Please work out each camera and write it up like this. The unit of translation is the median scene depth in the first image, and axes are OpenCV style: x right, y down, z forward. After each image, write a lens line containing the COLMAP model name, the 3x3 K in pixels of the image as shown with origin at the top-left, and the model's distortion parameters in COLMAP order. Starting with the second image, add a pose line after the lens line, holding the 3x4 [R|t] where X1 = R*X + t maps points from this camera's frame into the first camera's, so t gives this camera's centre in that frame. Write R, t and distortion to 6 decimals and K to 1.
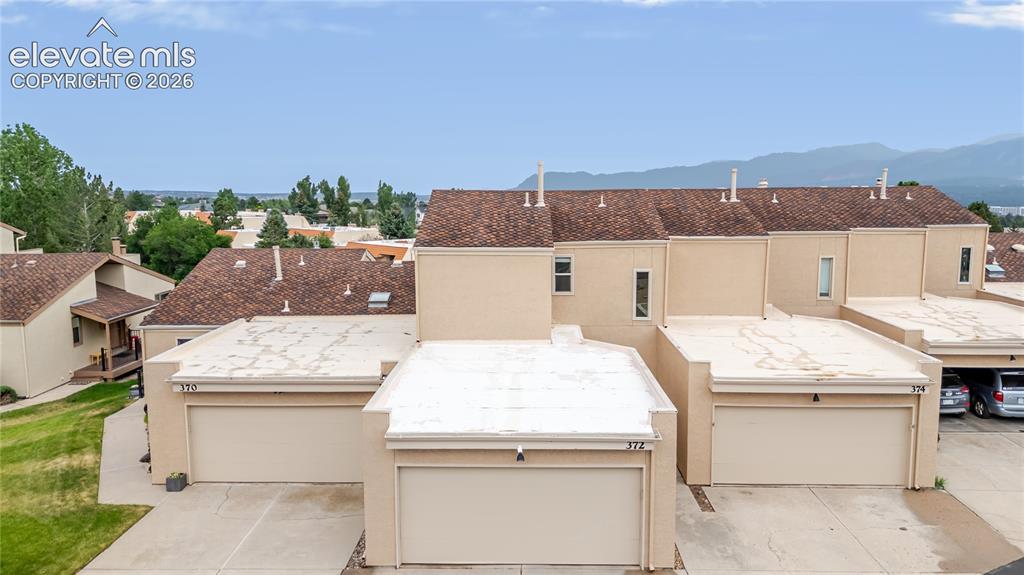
lens RADIAL K [[738.3, 0, 511.7], [0, 738.3, 287.5], [0, 0, 1]] dist [0.039758, -0.002171]
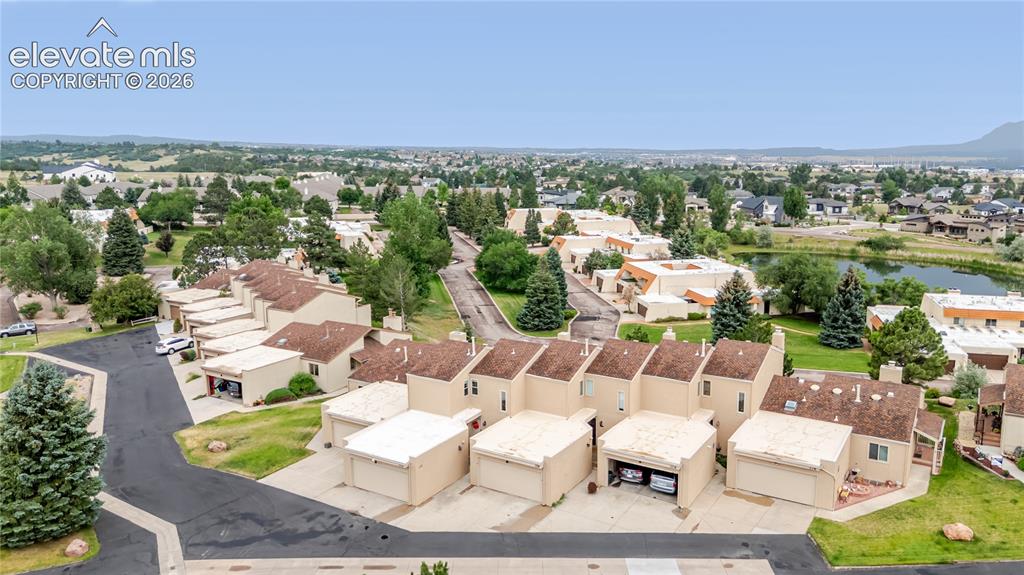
lens RADIAL K [[738.3, 0, 513.4], [0, 738.3, 288.3], [0, 0, 1]] dist [0.039758, -0.002171]
pose [[0.855915, 0.086655, -0.509804, 1.202764], [-0.056498, 0.995628, 0.074378, -0.458464], [0.514021, -0.034858, 0.857069, -0.829730]]
